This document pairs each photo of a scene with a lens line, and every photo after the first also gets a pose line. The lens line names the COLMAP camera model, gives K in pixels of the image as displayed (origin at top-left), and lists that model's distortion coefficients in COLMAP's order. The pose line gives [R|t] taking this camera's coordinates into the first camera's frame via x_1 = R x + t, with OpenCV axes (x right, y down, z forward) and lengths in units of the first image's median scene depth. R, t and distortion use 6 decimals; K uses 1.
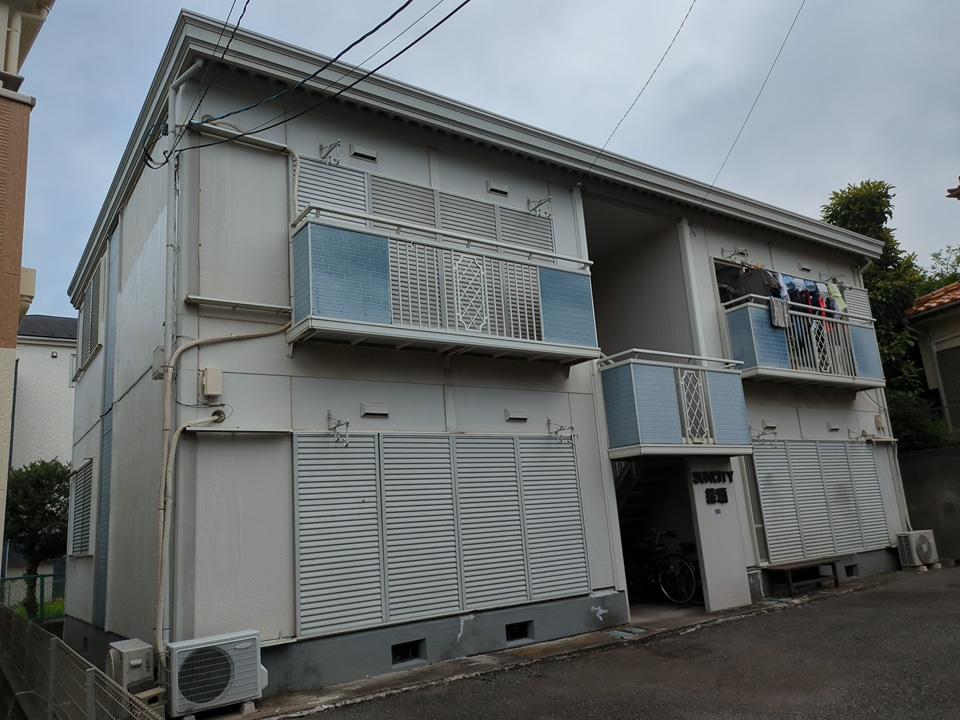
lens RADIAL K [[725.3, 0, 485.3], [0, 725.3, 368.2], [0, 0, 1]] dist [0.082808, -0.085284]
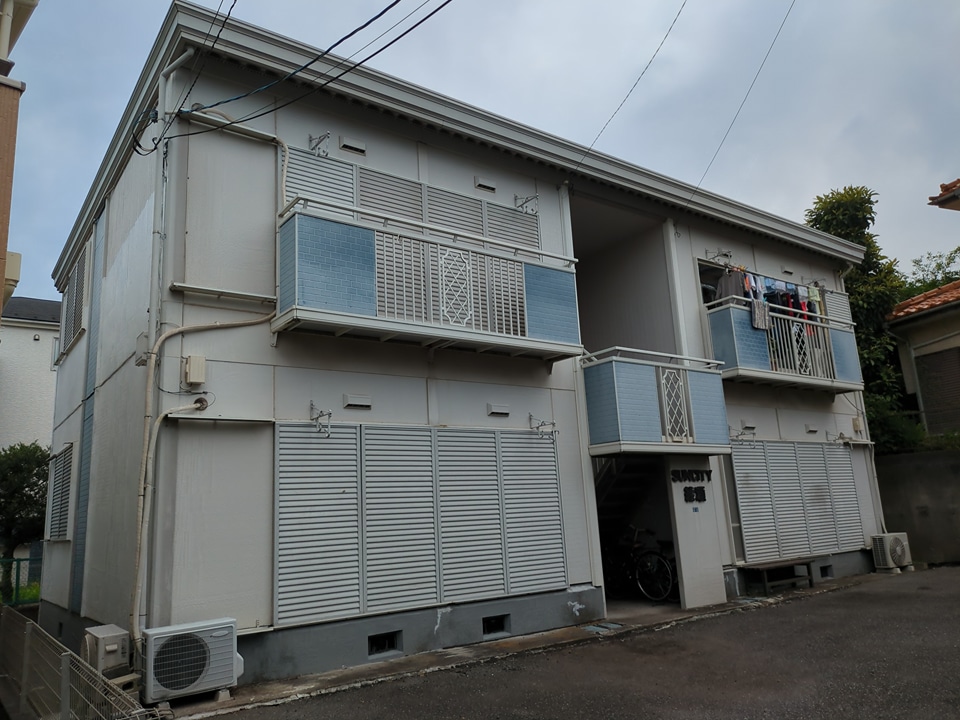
lens RADIAL K [[724.2, 0, 480.0], [0, 724.2, 360.0], [0, 0, 1]] dist [0.083263, -0.083370]
pose [[0.999602, 0.024792, 0.013437, 0.001749], [-0.024760, 0.999690, -0.002517, -0.000961], [-0.013495, 0.002183, 0.999907, -0.004425]]
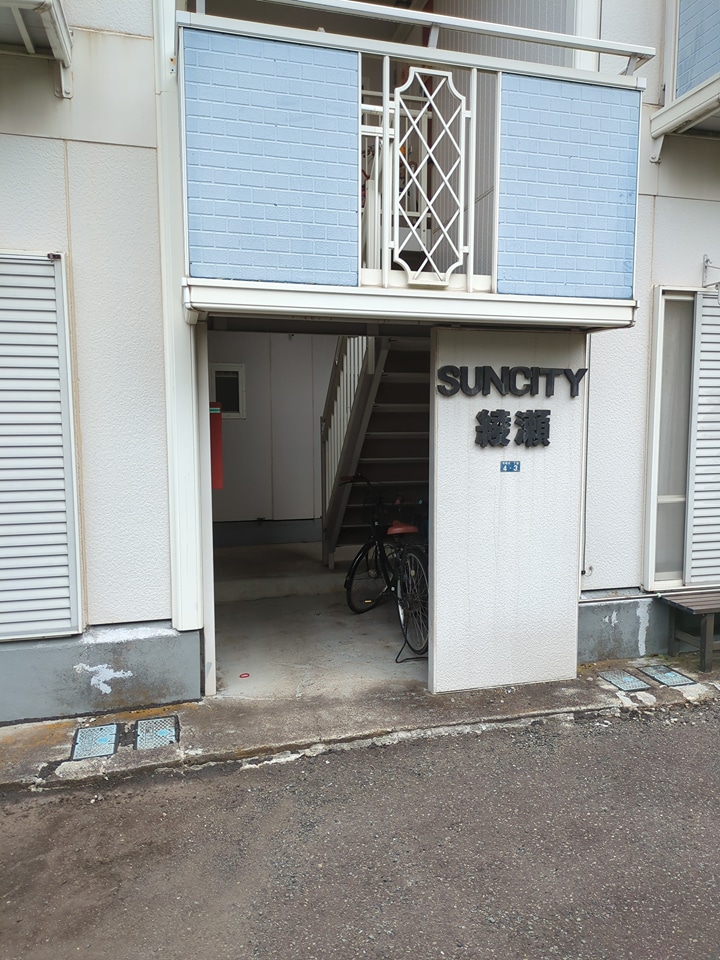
lens RADIAL K [[736.1, 0, 361.6], [0, 736.1, 484.1], [0, 0, 1]] dist [0.023343, -0.004714]
pose [[0.935116, 0.106782, -0.337868, 0.391380], [0.005576, 0.948960, 0.315347, 0.078938], [0.354297, -0.296770, 0.886793, 0.628204]]
